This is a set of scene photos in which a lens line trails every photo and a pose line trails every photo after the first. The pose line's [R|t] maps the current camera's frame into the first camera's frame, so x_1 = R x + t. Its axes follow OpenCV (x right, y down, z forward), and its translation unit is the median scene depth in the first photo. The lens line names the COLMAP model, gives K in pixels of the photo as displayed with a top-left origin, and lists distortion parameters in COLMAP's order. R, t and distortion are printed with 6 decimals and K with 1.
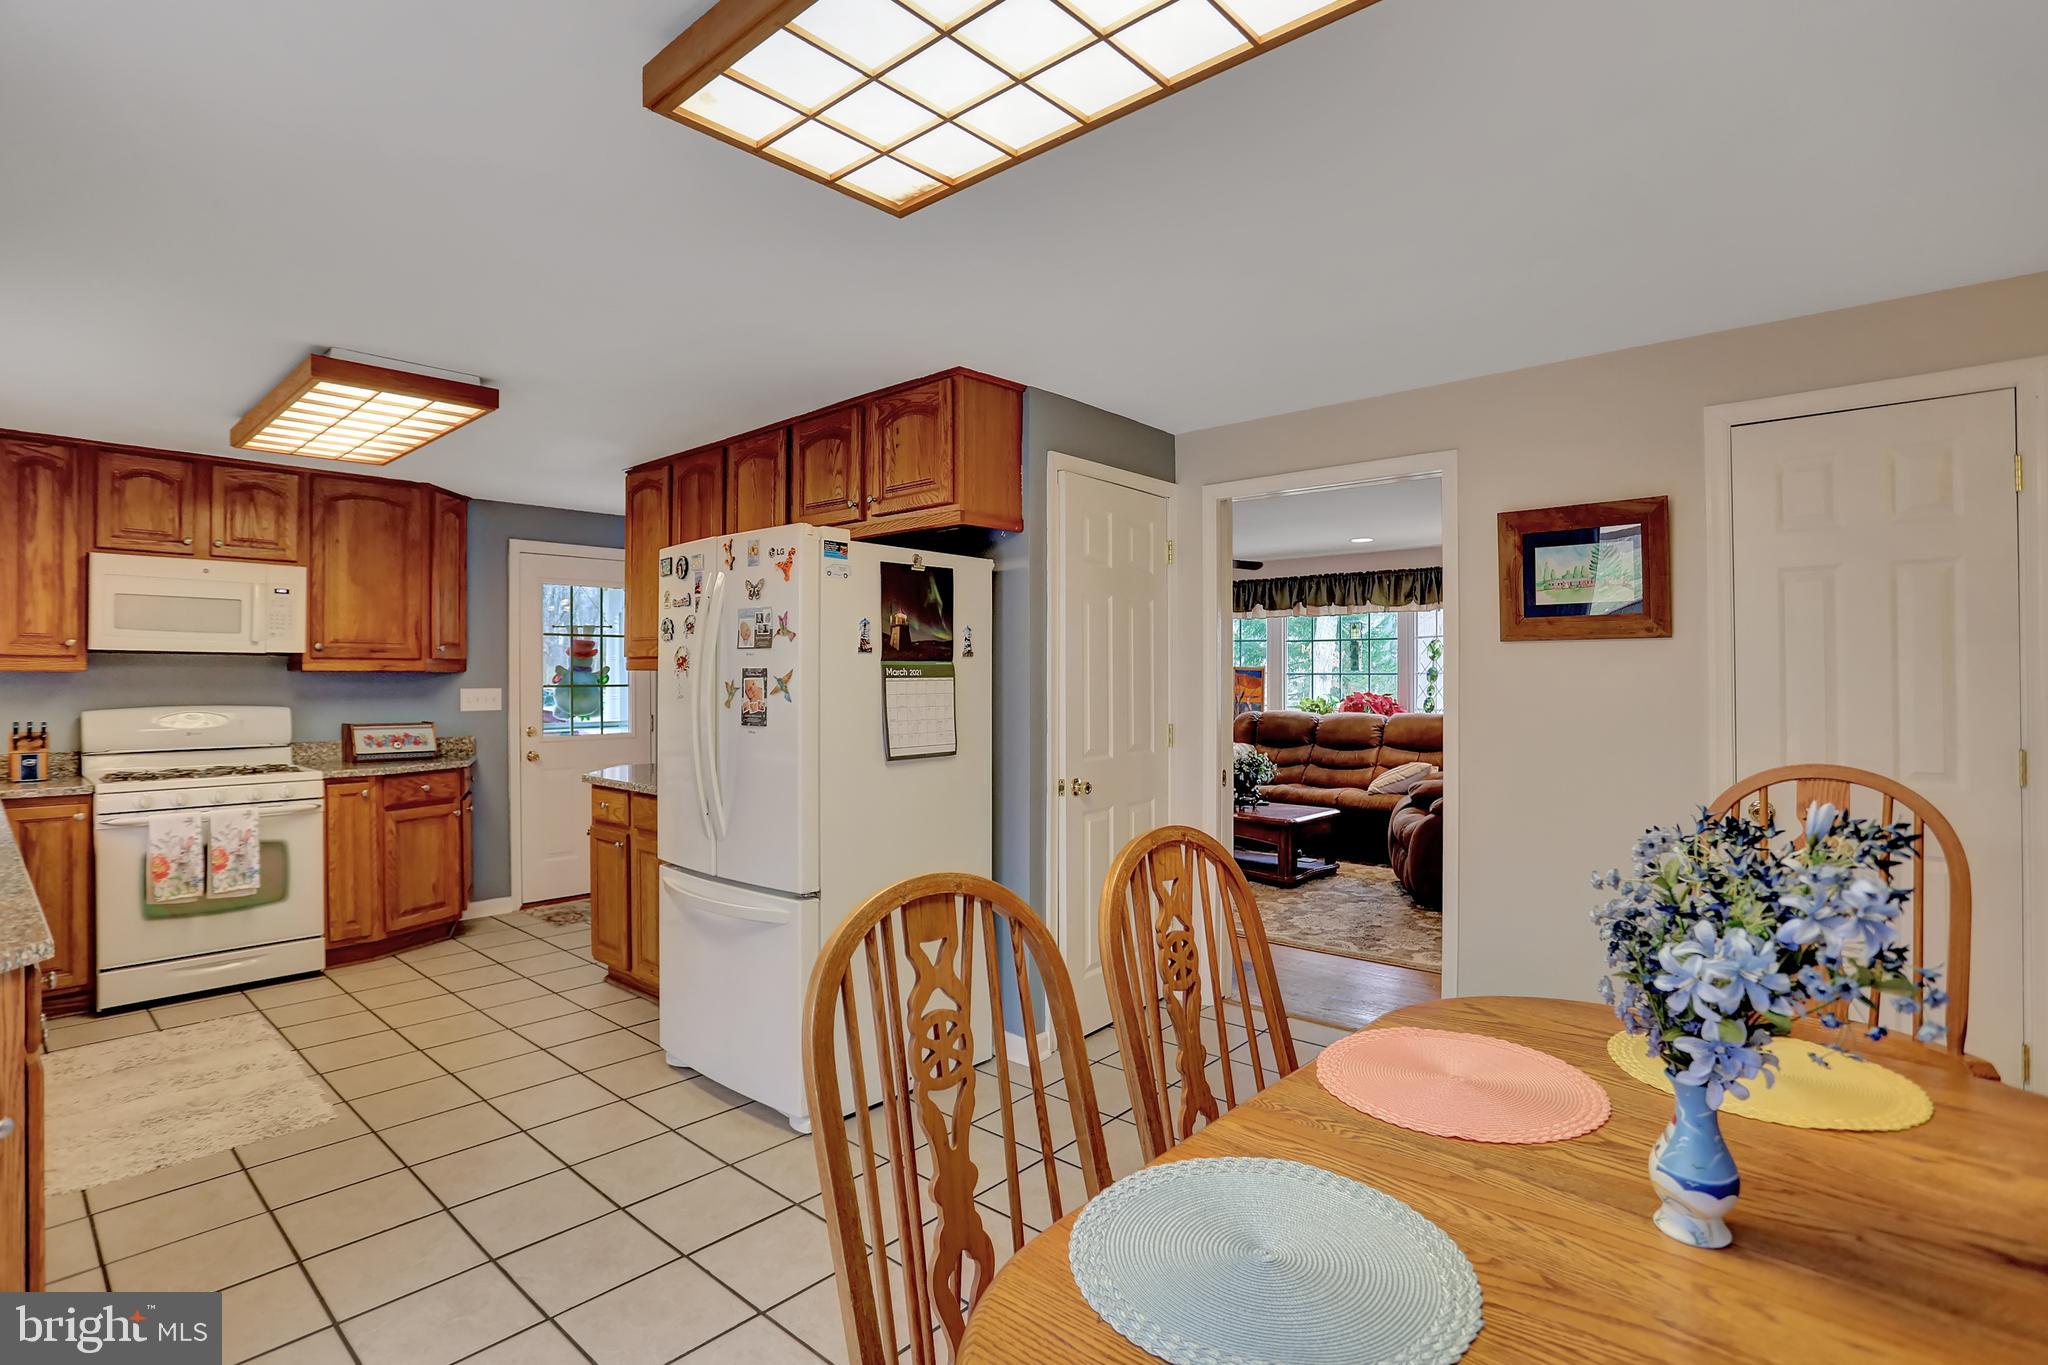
lens RADIAL K [[995.9, 0, 1057.7], [0, 995.9, 673.5], [0, 0, 1]] dist [-0.043782, 0.012411]
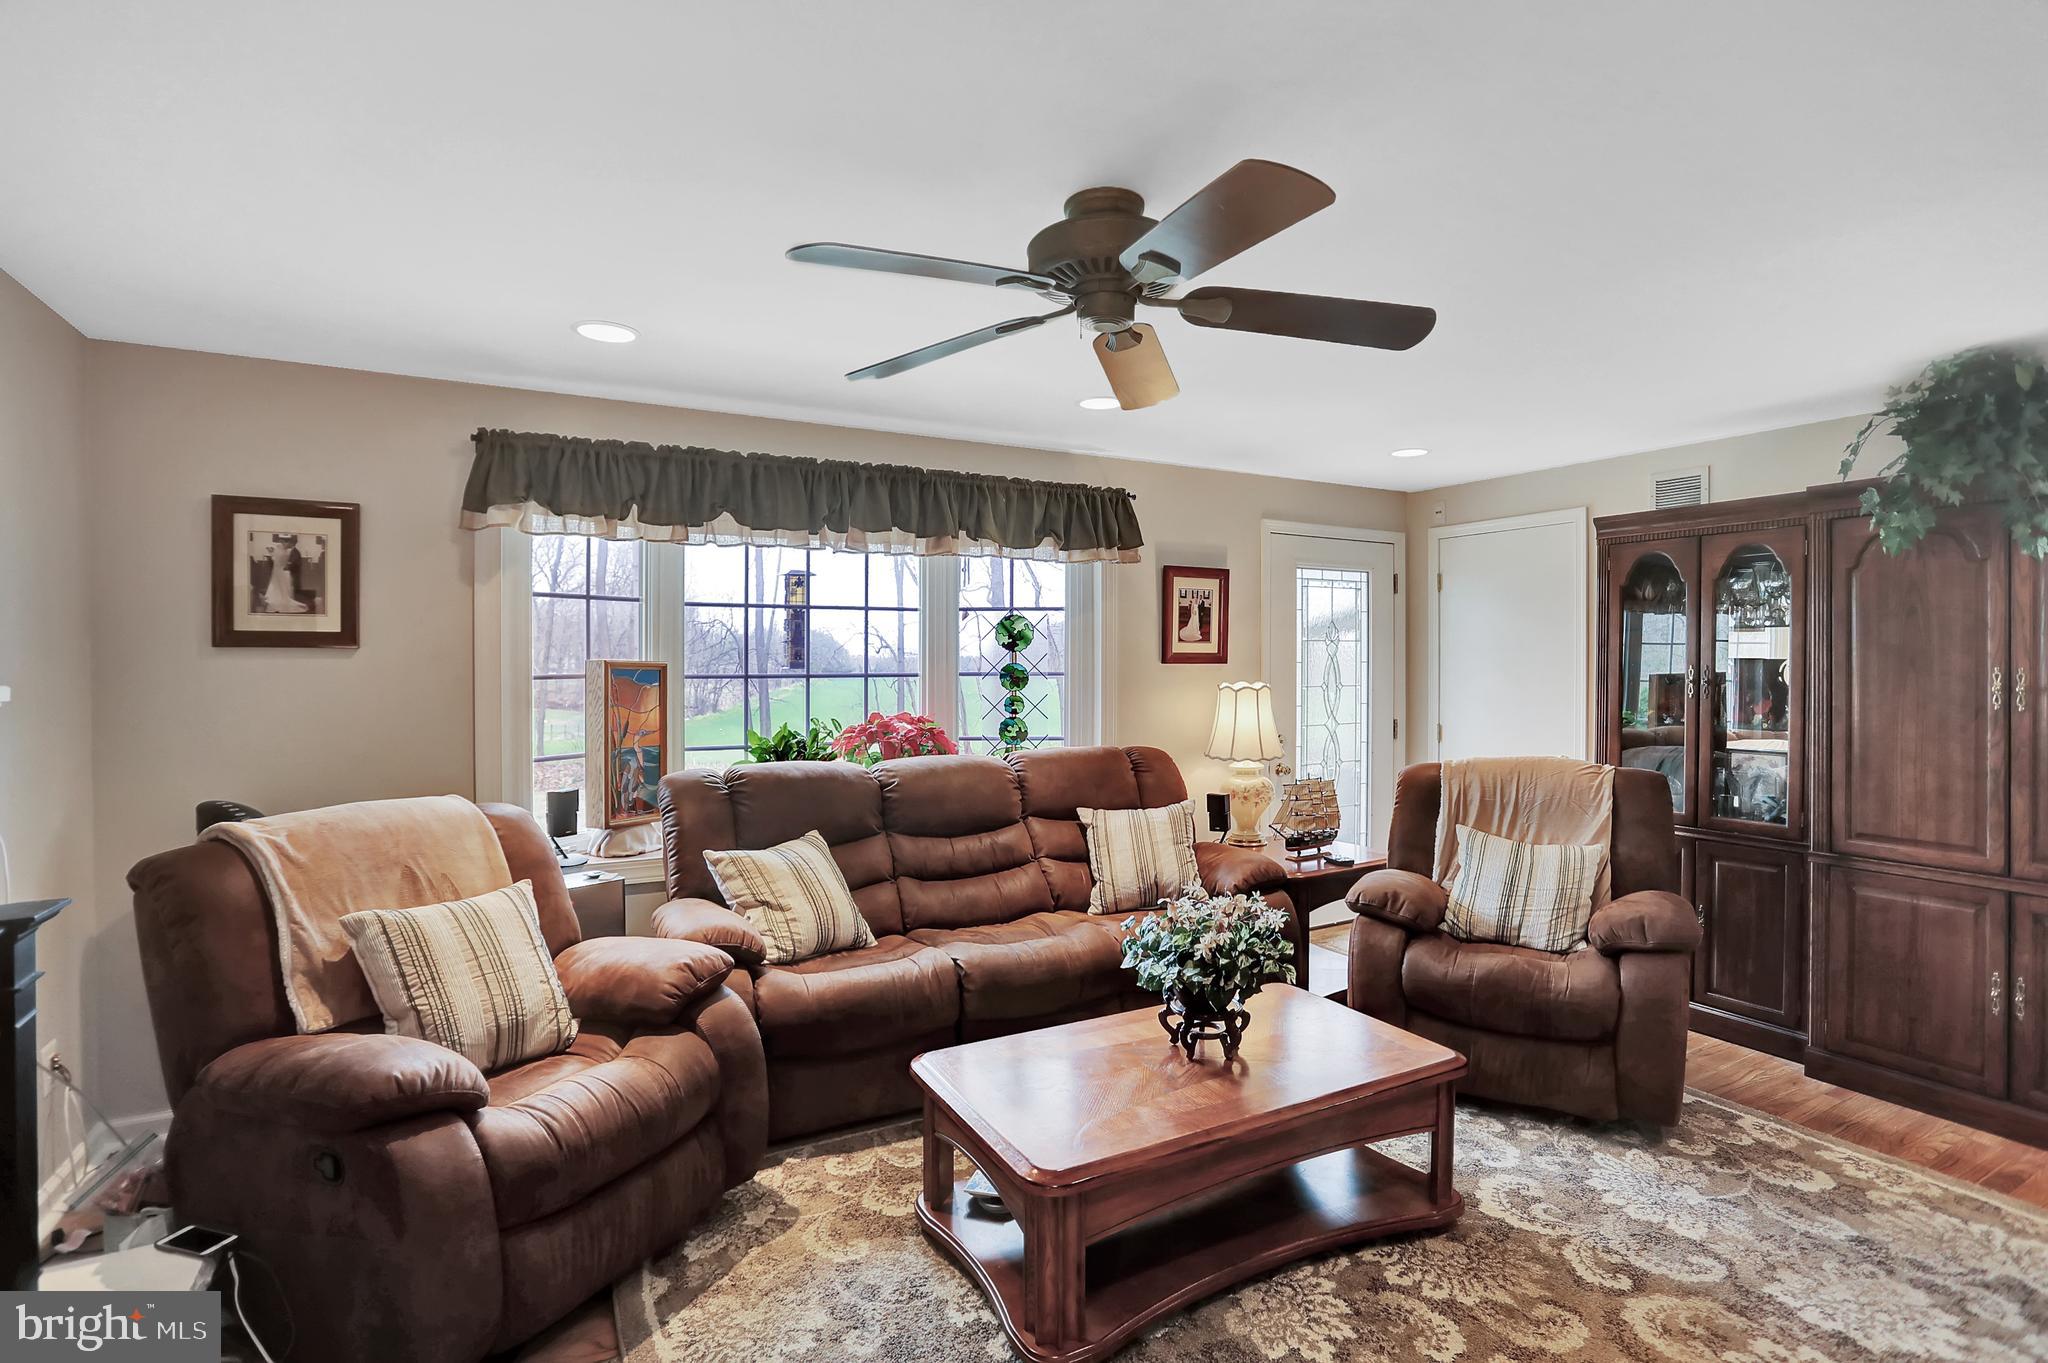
lens RADIAL K [[995.9, 0, 1028.9], [0, 995.9, 667.7], [0, 0, 1]] dist [-0.043782, 0.012411]
pose [[0.352611, -0.002575, 0.935767, -0.251609], [0.004385, 0.999990, 0.001100, -0.007976], [-0.935760, 0.003716, 0.352619, 1.343970]]
